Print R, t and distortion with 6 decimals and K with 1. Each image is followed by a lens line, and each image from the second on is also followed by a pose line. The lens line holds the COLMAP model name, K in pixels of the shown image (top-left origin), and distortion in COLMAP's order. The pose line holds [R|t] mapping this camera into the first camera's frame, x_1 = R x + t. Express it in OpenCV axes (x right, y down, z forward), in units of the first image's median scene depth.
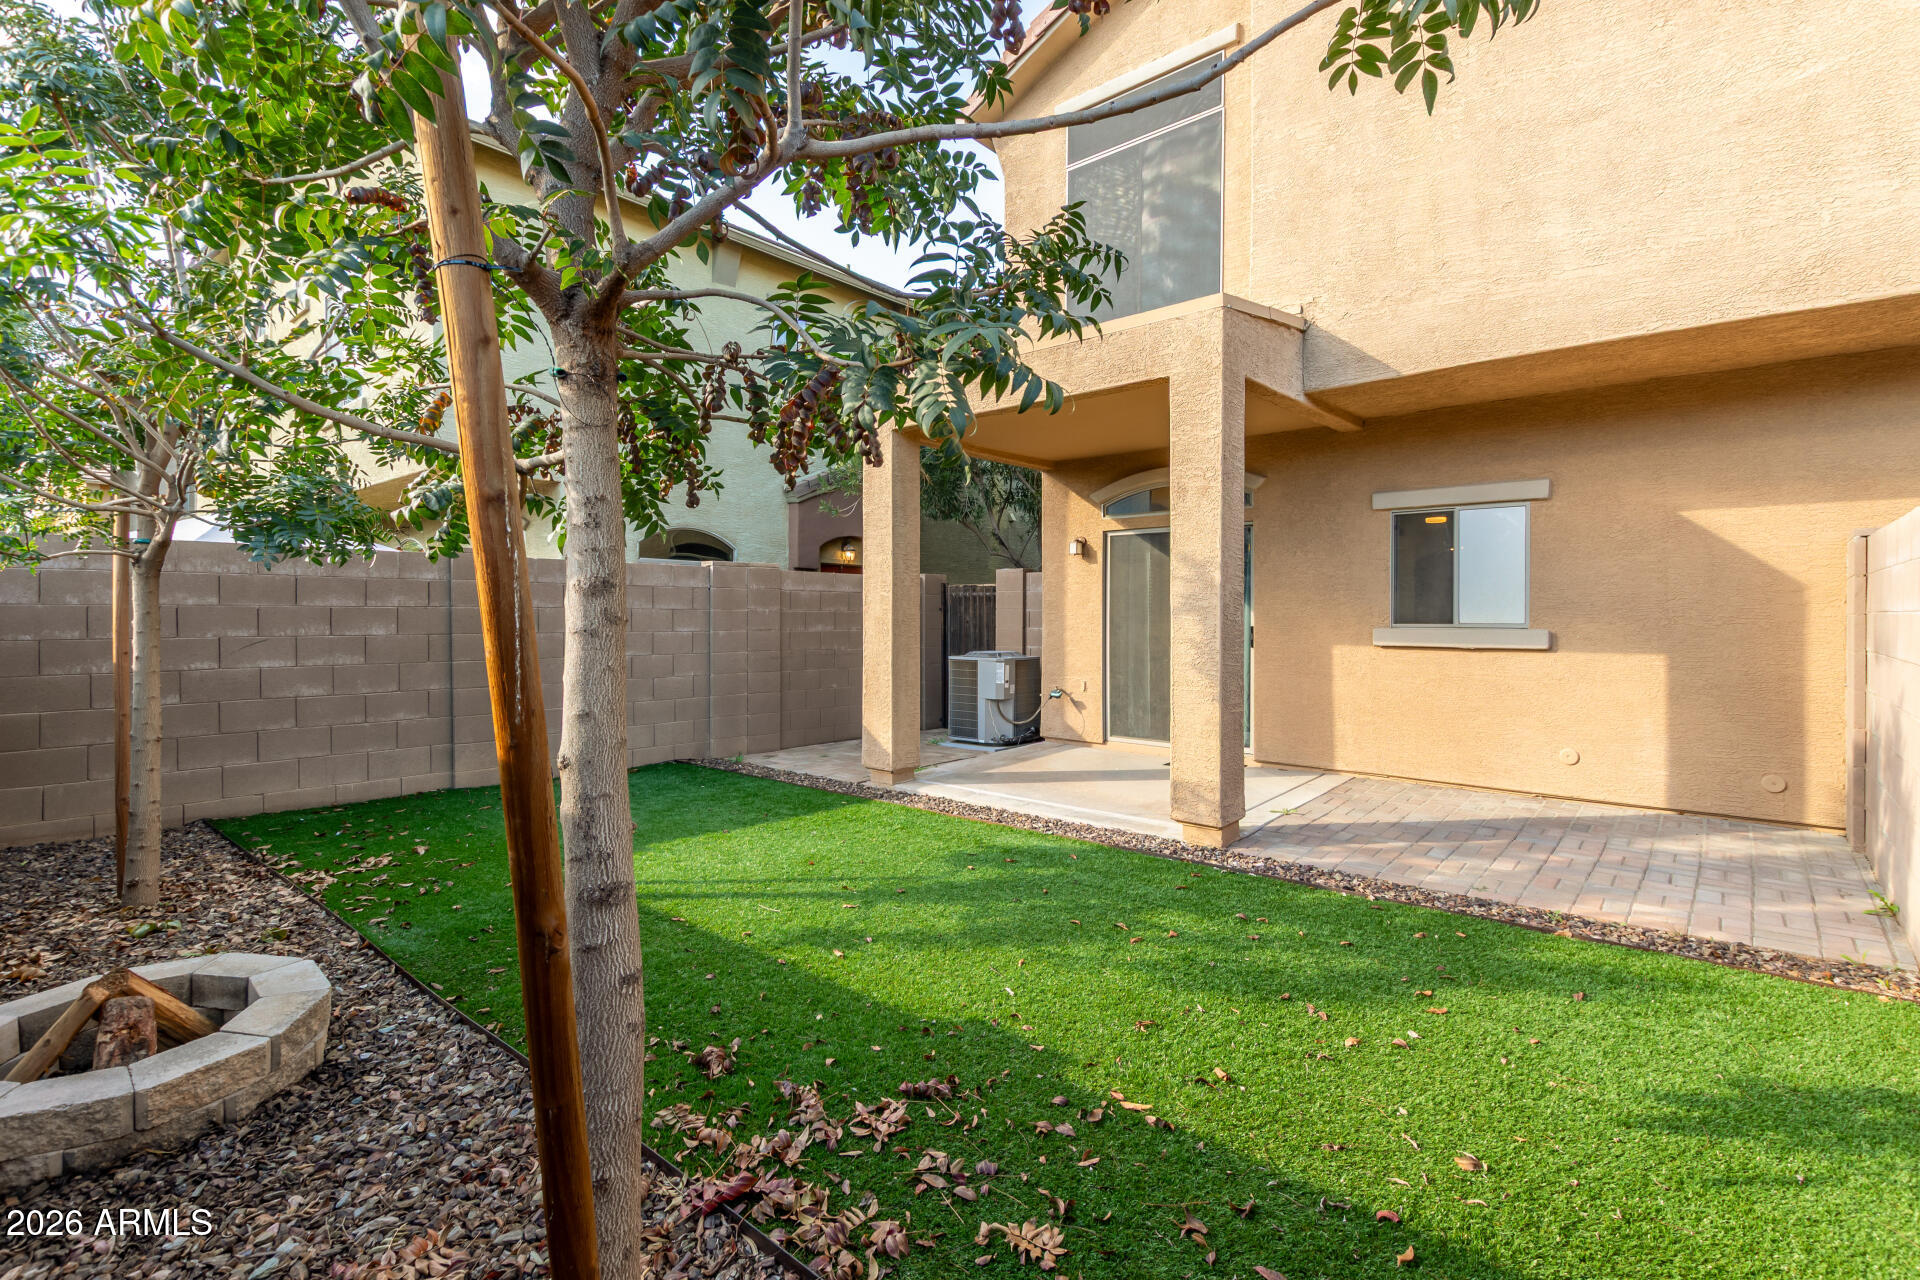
lens RADIAL K [[883.7, 0, 958.8], [0, 883.7, 629.7], [0, 0, 1]] dist [0.001057, -0.000249]
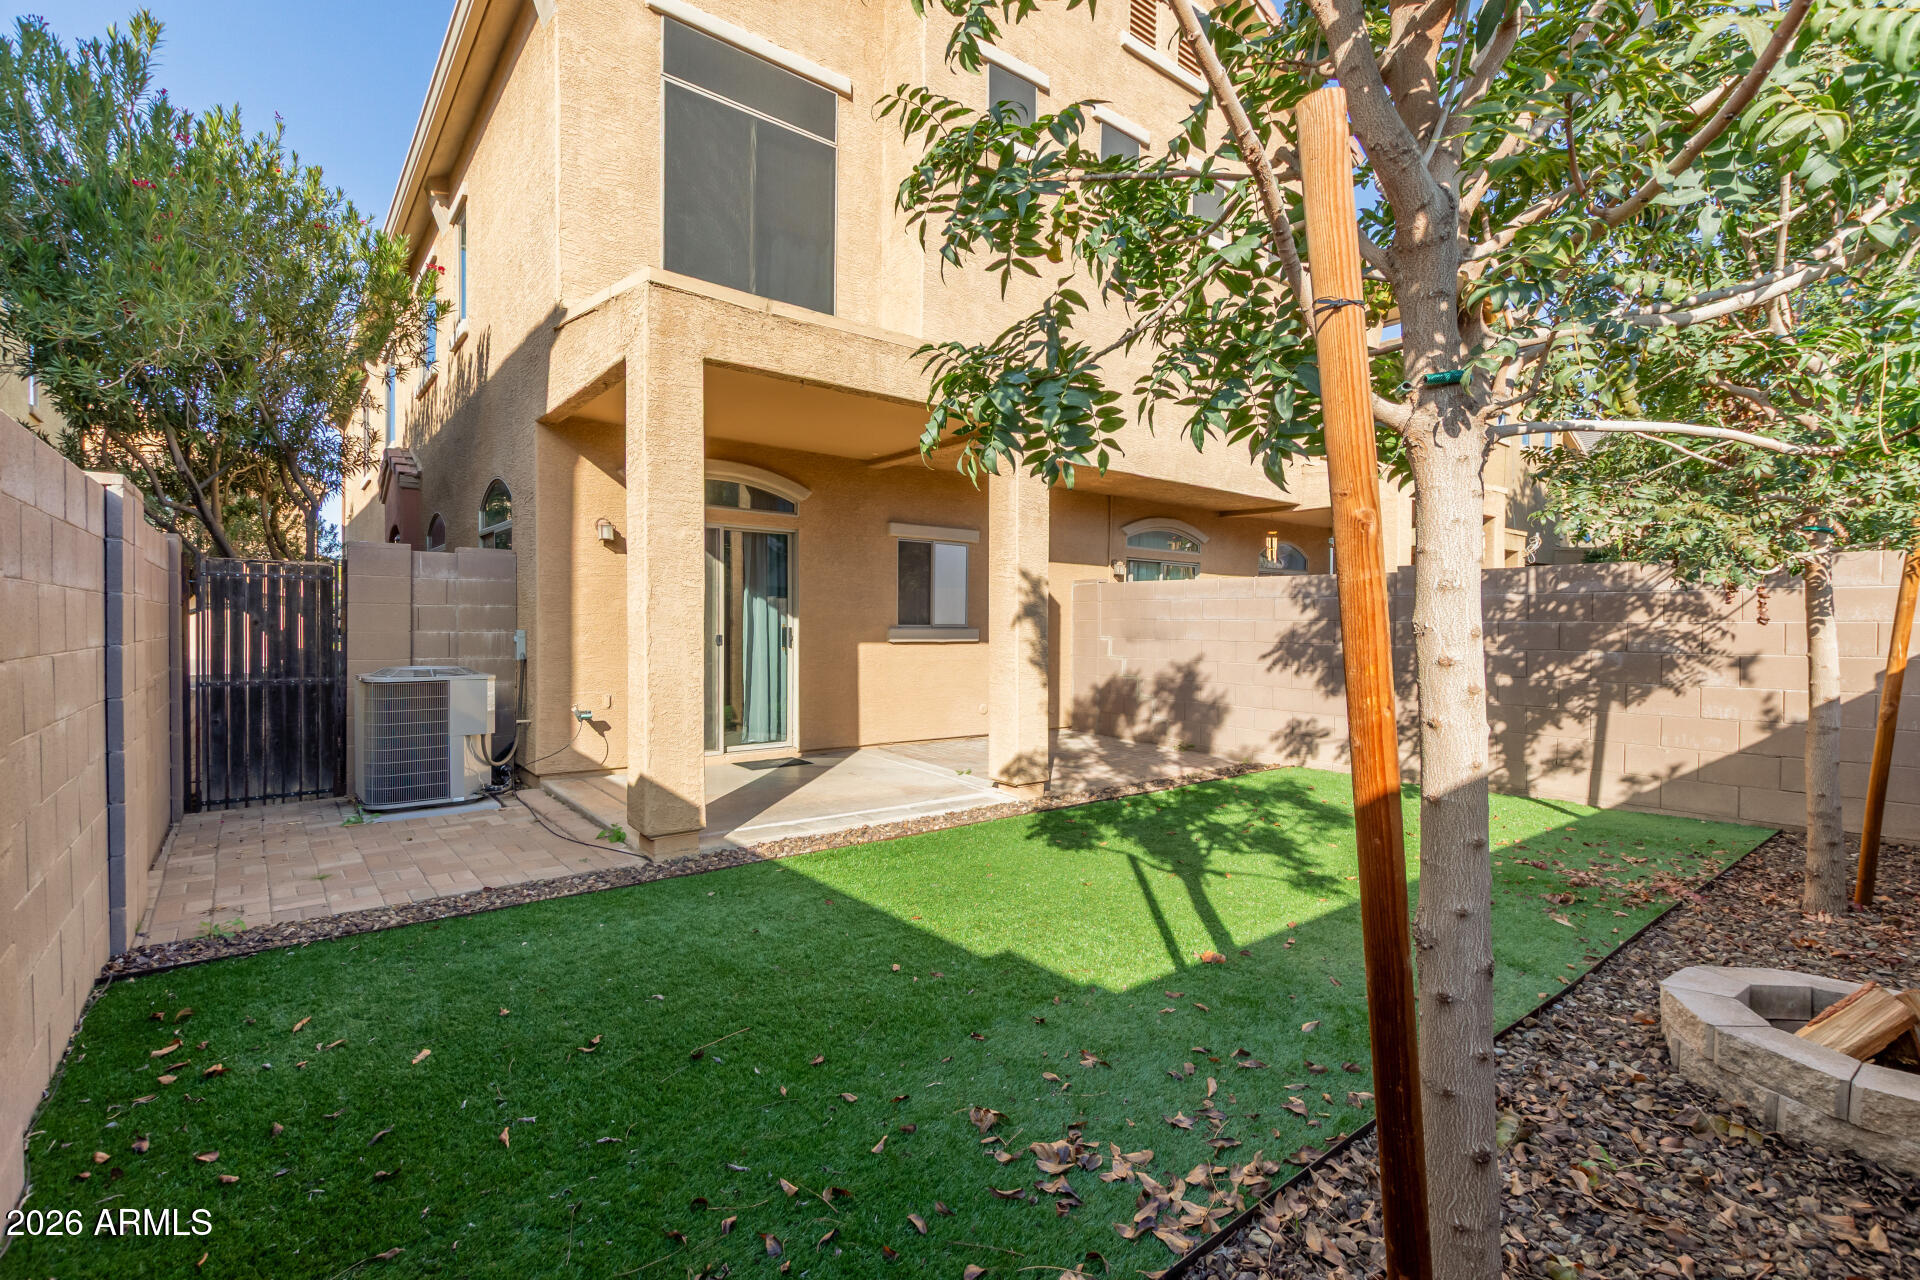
lens RADIAL K [[883.7, 0, 960.7], [0, 883.7, 625.0], [0, 0, 1]] dist [0.001057, -0.000249]
pose [[0.188721, -0.000794, 0.982030, -0.766046], [0.010505, 0.999944, -0.001211, -0.003977], [-0.981975, 0.010545, 0.188719, 0.661794]]
